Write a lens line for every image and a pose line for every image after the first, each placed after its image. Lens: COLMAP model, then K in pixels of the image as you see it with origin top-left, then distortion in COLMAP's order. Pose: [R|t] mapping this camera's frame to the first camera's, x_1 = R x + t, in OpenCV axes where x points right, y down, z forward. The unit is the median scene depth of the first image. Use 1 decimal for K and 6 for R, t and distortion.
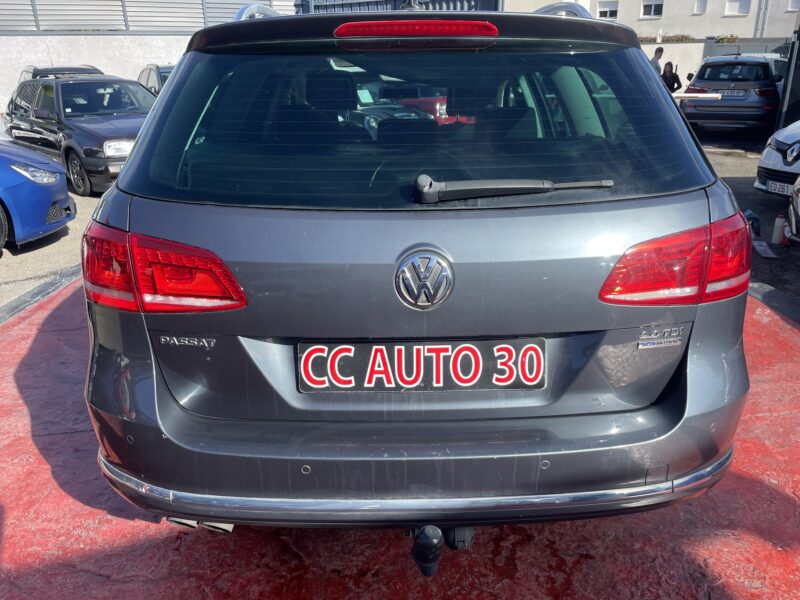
lens RADIAL K [[605.6, 0, 400.0], [0, 605.6, 300.0], [0, 0, 1]] dist [0.100336, -0.139639]
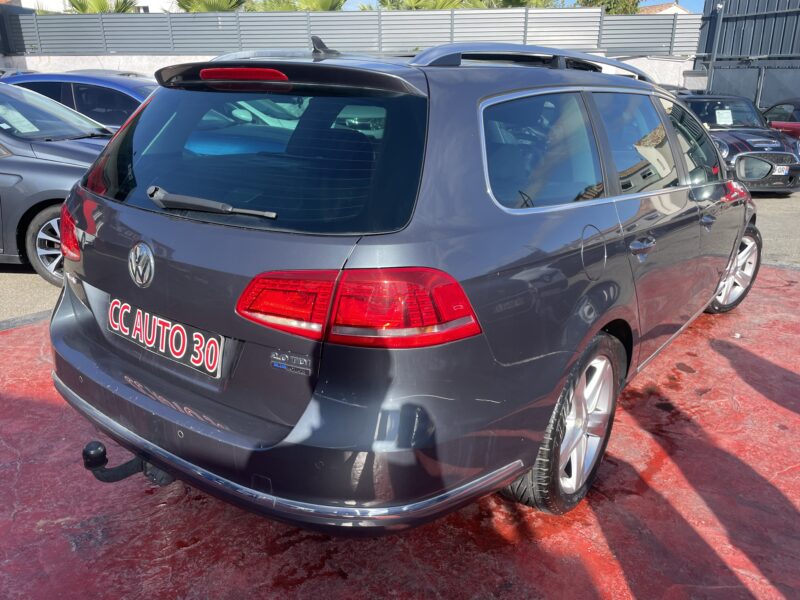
lens RADIAL K [[605.6, 0, 400.0], [0, 605.6, 300.0], [0, 0, 1]] dist [0.100336, -0.139639]
pose [[0.780688, 0.221454, -0.584366, 1.182639], [-0.232172, 0.970957, 0.057786, -0.153888], [0.580191, 0.090560, 0.809430, 0.237609]]
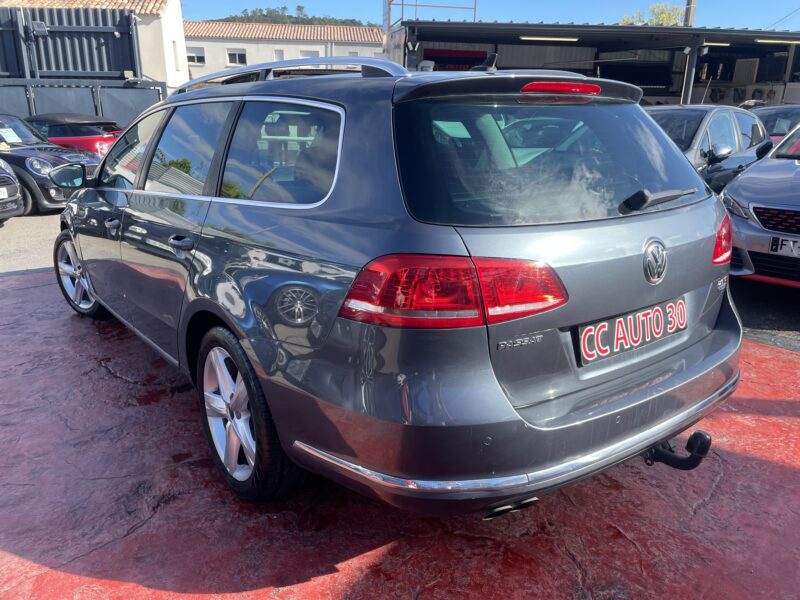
lens RADIAL K [[605.6, 0, 400.0], [0, 605.6, 300.0], [0, 0, 1]] dist [0.100336, -0.139639]
pose [[0.807809, -0.153198, 0.569188, -1.169723], [0.187658, 0.982232, -0.001961, -0.051410], [-0.558774, 0.108397, 0.822205, 0.160570]]
